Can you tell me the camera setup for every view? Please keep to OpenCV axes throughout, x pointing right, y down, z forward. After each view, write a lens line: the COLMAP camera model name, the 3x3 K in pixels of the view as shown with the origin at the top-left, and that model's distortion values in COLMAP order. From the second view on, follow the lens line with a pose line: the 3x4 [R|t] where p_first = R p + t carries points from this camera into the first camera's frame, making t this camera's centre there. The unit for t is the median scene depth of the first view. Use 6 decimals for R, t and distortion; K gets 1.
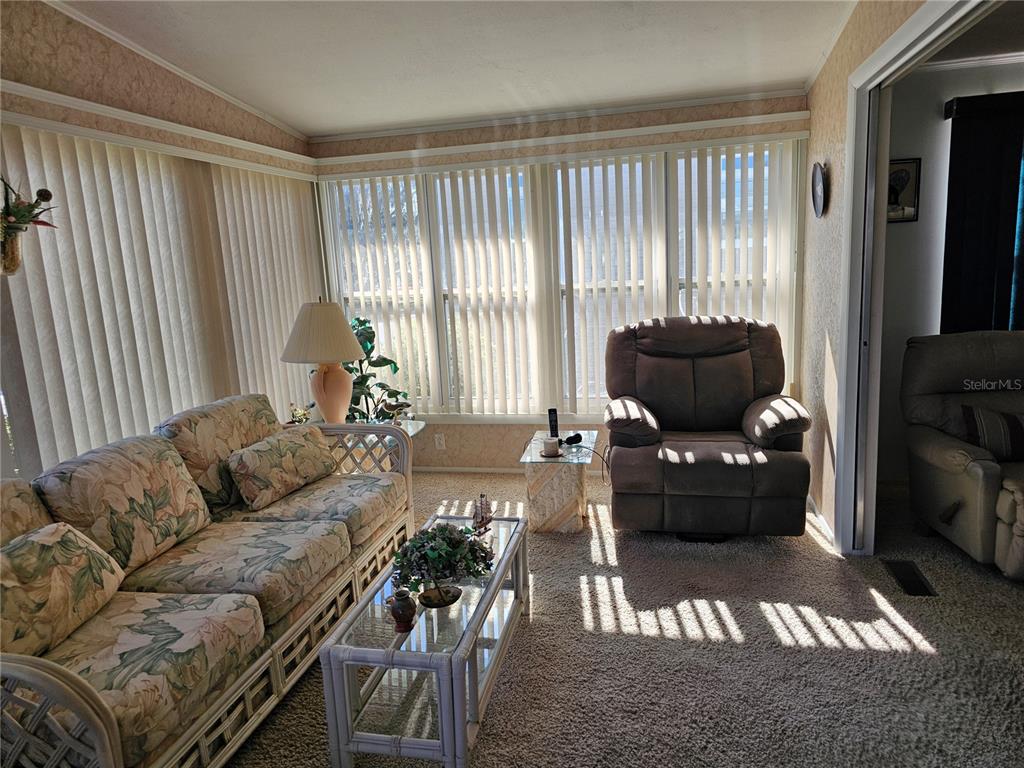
lens RADIAL K [[687.2, 0, 510.5], [0, 687.2, 384.7], [0, 0, 1]] dist [0.005935, -0.001326]
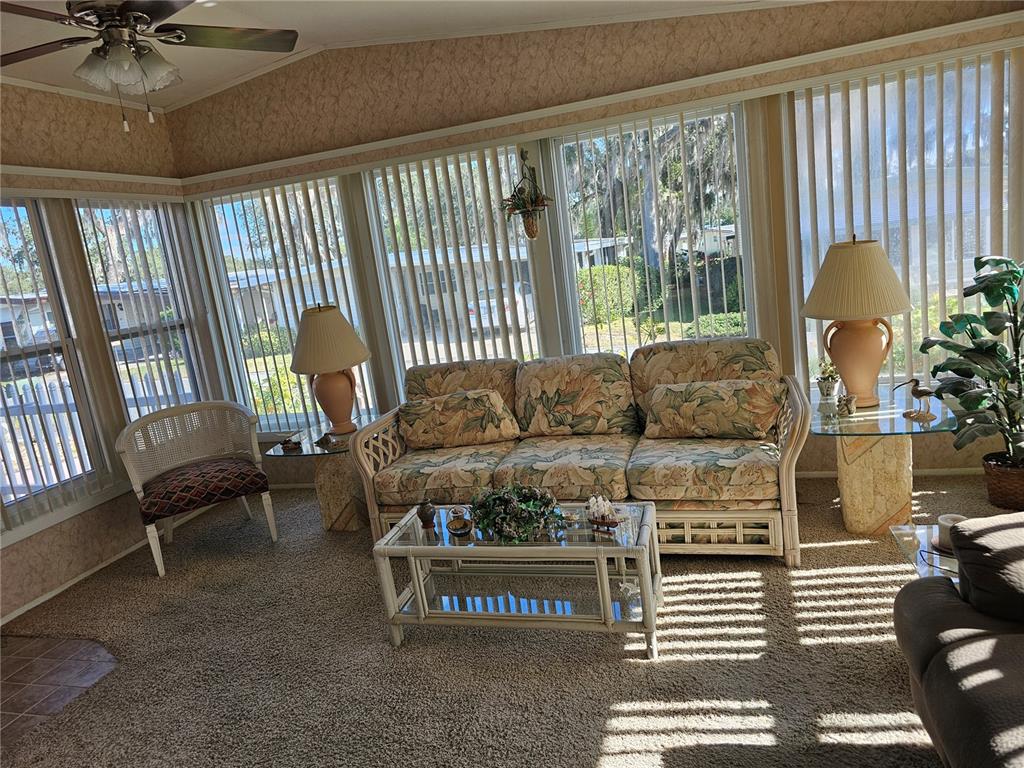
lens RADIAL K [[687.2, 0, 510.9], [0, 687.2, 383.9], [0, 0, 1]] dist [0.005935, -0.001326]
pose [[-0.076019, 0.249060, -0.965500, 0.745160], [-0.047580, 0.966293, 0.253011, -0.187149], [0.995970, 0.065172, -0.061606, 0.846385]]
